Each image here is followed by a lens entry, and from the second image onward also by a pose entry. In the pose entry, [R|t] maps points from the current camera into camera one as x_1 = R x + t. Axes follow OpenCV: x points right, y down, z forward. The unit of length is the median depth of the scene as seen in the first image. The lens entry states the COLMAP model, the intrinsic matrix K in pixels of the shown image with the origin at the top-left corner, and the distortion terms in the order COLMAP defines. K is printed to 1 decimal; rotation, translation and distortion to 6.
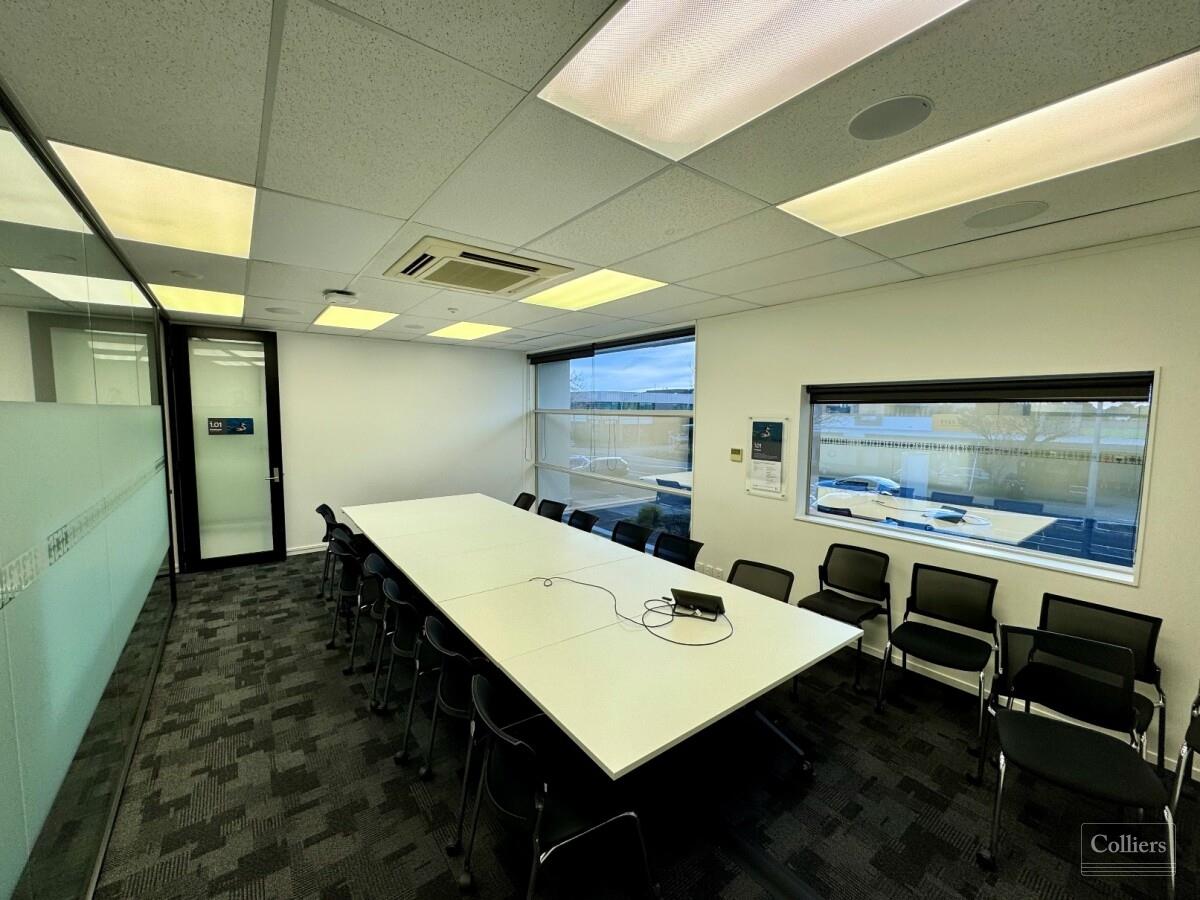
lens RADIAL K [[480.9, 0, 598.0], [0, 480.9, 449.4], [0, 0, 1]] dist [-0.002381, 0.000220]
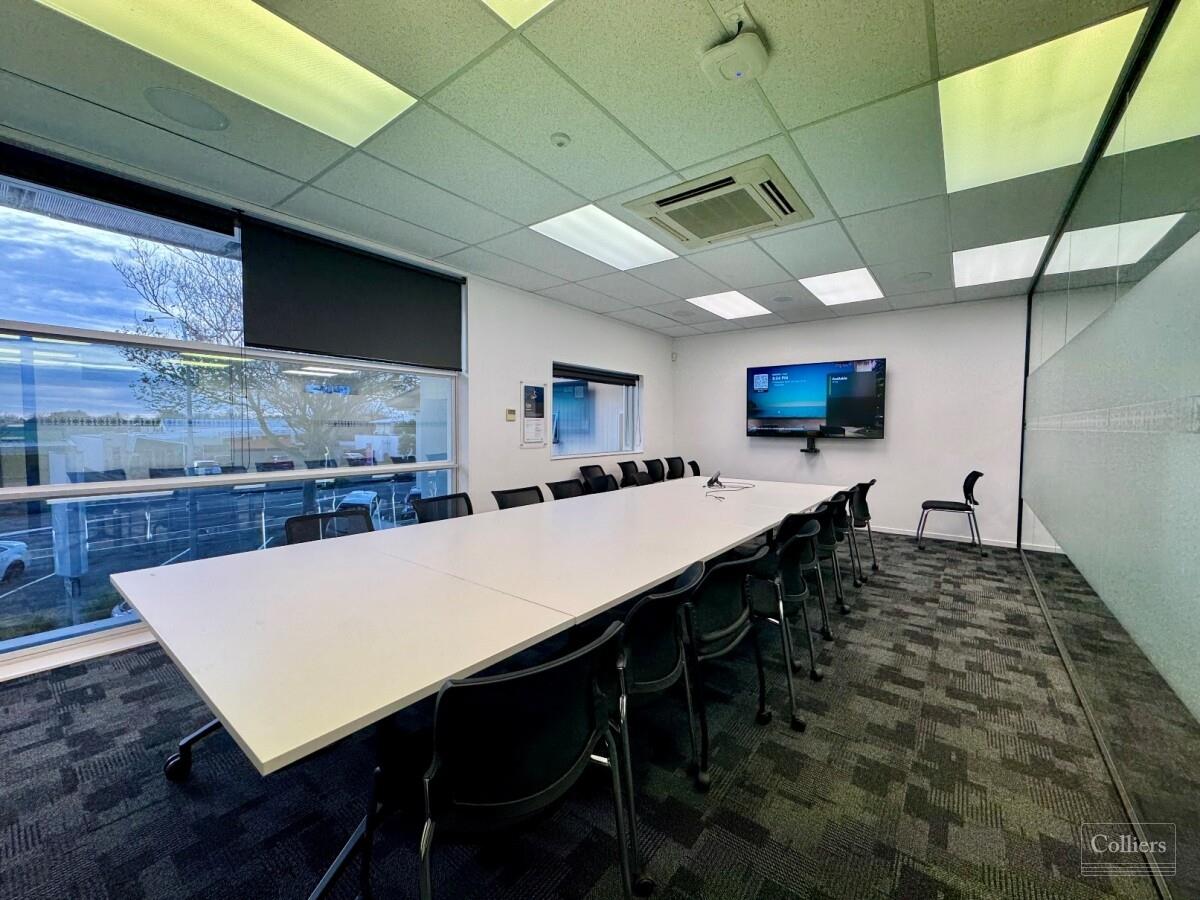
lens RADIAL K [[480.9, 0, 598.9], [0, 480.9, 450.1], [0, 0, 1]] dist [-0.002381, 0.000220]
pose [[-0.266208, -0.057012, 0.962228, -1.300380], [0.071830, 0.994300, 0.078784, 0.029595], [-0.961235, 0.090090, -0.260596, 1.711090]]
